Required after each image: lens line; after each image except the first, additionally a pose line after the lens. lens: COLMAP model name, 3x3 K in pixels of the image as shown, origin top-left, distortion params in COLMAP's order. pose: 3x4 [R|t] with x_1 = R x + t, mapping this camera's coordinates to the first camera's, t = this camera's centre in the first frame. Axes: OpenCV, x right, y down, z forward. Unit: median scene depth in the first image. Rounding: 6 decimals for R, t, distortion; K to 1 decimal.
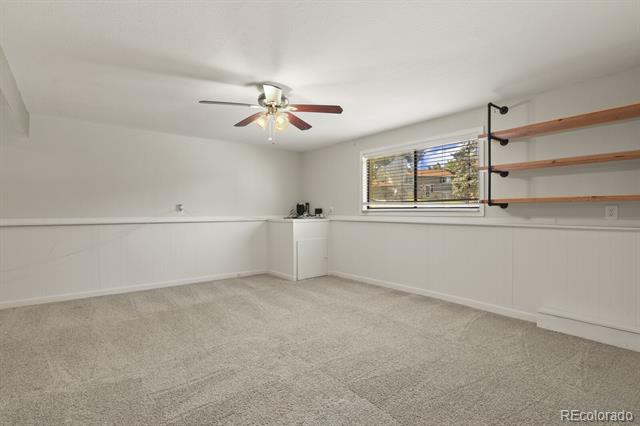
lens RADIAL K [[313.5, 0, 323.4], [0, 313.5, 212.4], [0, 0, 1]] dist [-0.010579, -0.003651]
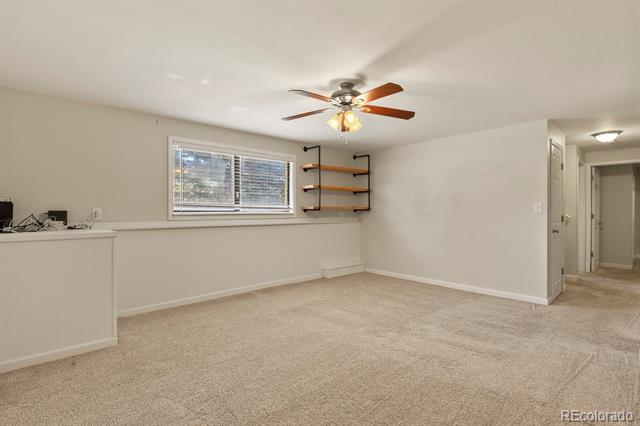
lens RADIAL K [[313.5, 0, 324.1], [0, 313.5, 212.6], [0, 0, 1]] dist [-0.010579, -0.003651]
pose [[-0.065941, 0.004057, 0.997815, -0.771562], [0.007219, 0.999968, -0.003588, -0.003676], [-0.997797, 0.006967, -0.065968, 0.789138]]
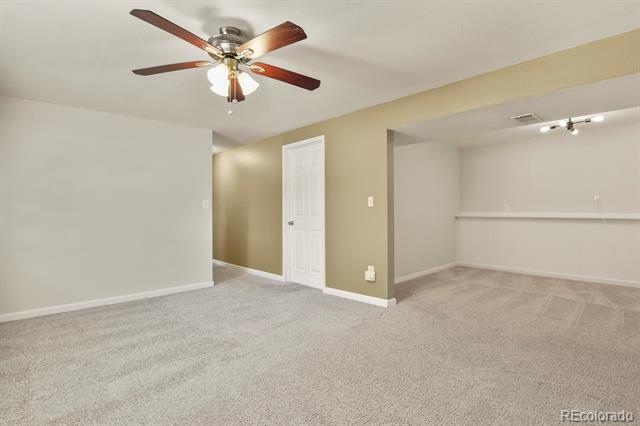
lens RADIAL K [[313.5, 0, 320.2], [0, 313.5, 211.2], [0, 0, 1]] dist [-0.010579, -0.003651]
pose [[-0.997058, 0.011929, -0.075716, -0.222217], [0.011084, 0.999872, 0.011564, -0.002769], [0.075845, 0.010690, -0.997062, 1.179129]]
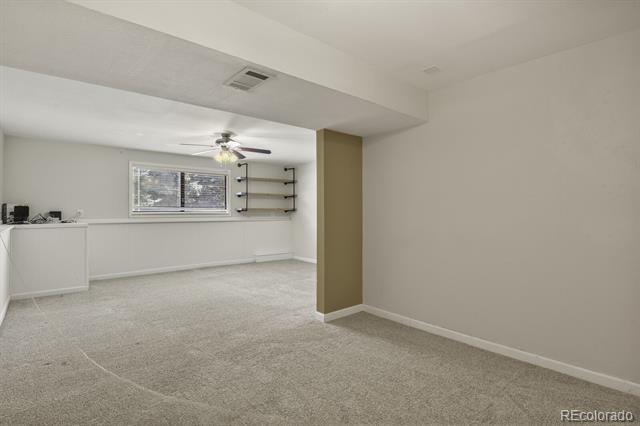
lens RADIAL K [[313.5, 0, 318.8], [0, 313.5, 213.3], [0, 0, 1]] dist [-0.010579, -0.003651]
pose [[-0.036076, 0.000626, 0.999349, -1.199509], [0.005926, 0.999982, -0.000413, -0.001857], [-0.999331, 0.005907, -0.036080, 0.424379]]
